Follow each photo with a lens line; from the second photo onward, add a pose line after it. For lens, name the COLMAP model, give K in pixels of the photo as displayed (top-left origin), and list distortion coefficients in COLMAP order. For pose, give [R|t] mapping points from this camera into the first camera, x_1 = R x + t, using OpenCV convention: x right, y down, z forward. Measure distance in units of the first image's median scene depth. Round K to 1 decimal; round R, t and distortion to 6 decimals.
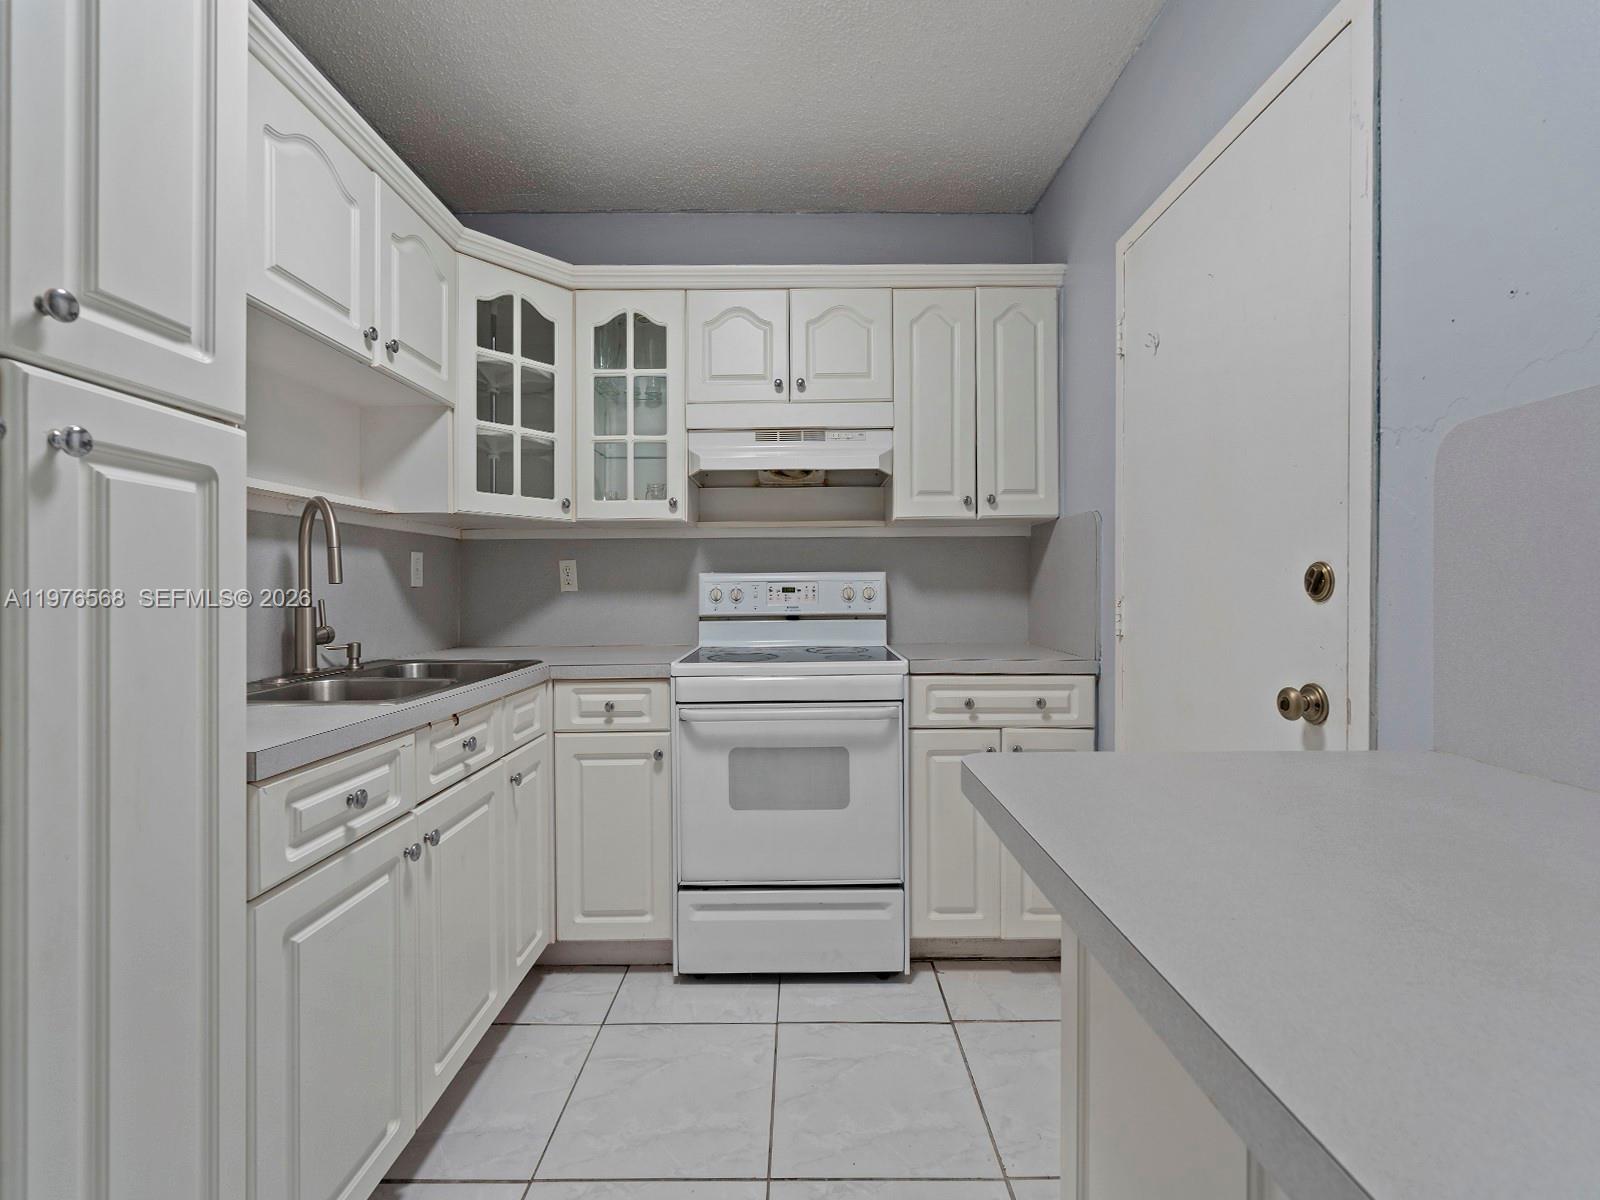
lens RADIAL K [[662.5, 0, 801.2], [0, 662.5, 588.5], [0, 0, 1]] dist [0.000657, -0.001147]
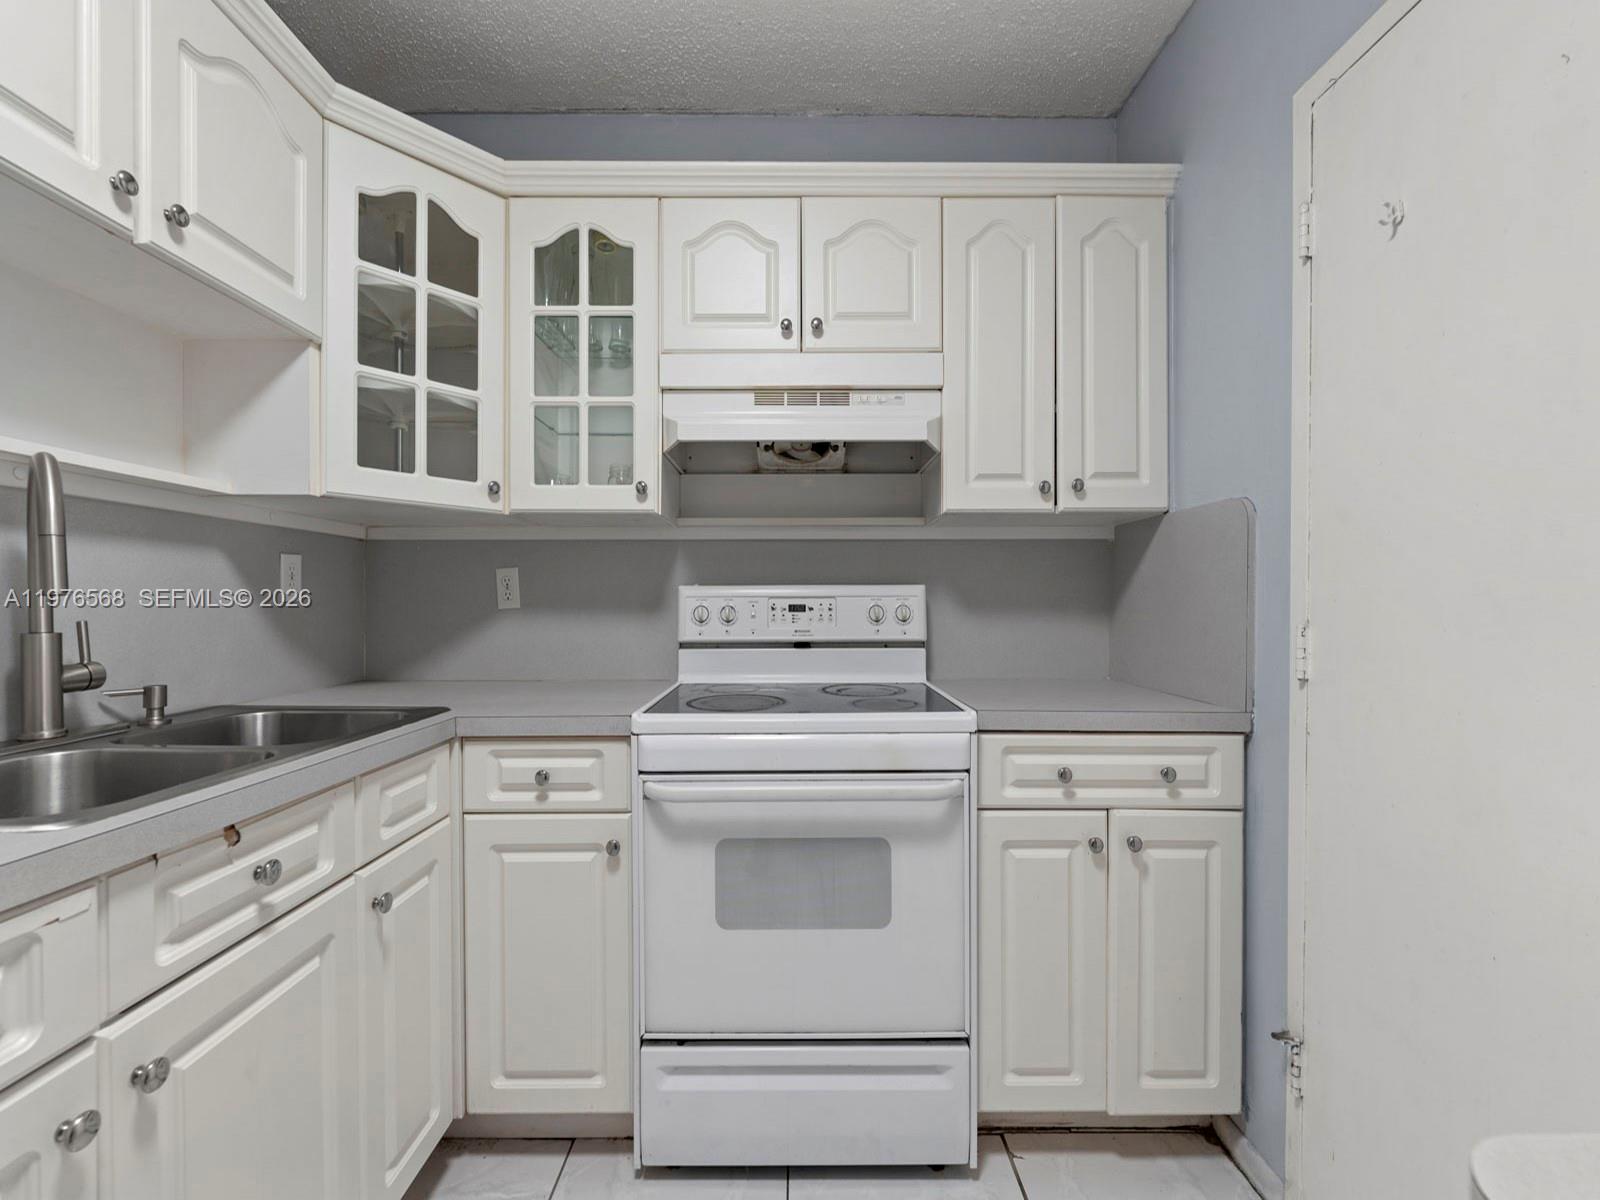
lens RADIAL K [[662.5, 0, 796.9], [0, 662.5, 611.9], [0, 0, 1]] dist [0.000657, -0.001147]
pose [[0.999985, 0.004252, 0.003448, -0.027626], [-0.004285, 0.999945, 0.009593, -0.001163], [-0.003407, -0.009608, 0.999948, 0.309403]]
